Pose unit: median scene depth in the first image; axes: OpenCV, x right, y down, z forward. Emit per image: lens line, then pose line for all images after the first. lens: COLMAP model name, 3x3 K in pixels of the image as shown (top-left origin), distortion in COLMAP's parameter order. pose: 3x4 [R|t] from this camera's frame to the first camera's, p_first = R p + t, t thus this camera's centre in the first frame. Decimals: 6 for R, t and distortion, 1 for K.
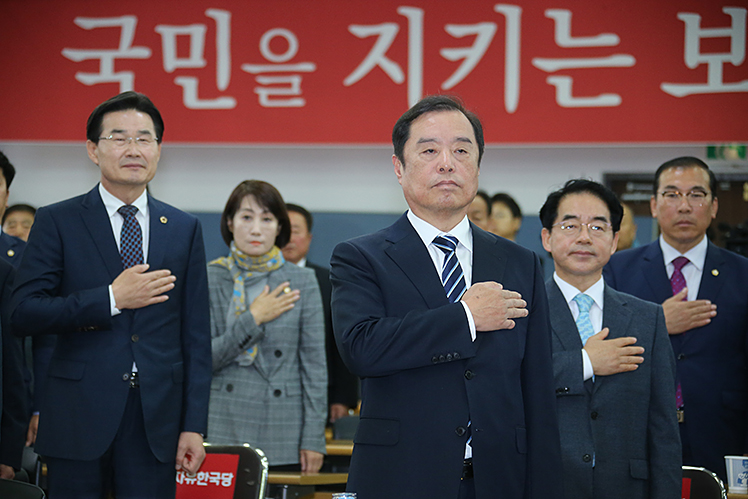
lens RADIAL K [[2790.2, 0, 391.1], [0, 2790.2, 269.2], [0, 0, 1]] dist [0.784523, 0.000000]
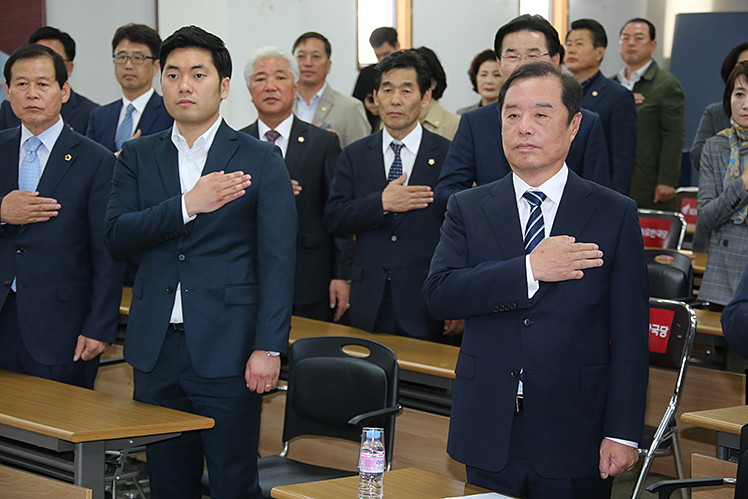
lens RADIAL K [[2093.7, 0, 384.4], [0, 2093.7, 253.0], [0, 0, 1]] dist [0.783556, 0.000000]
pose [[0.877574, 0.035902, -0.478094, 0.285641], [0.018520, 0.993910, 0.108632, -0.061578], [0.479082, -0.104187, 0.871565, 0.184367]]
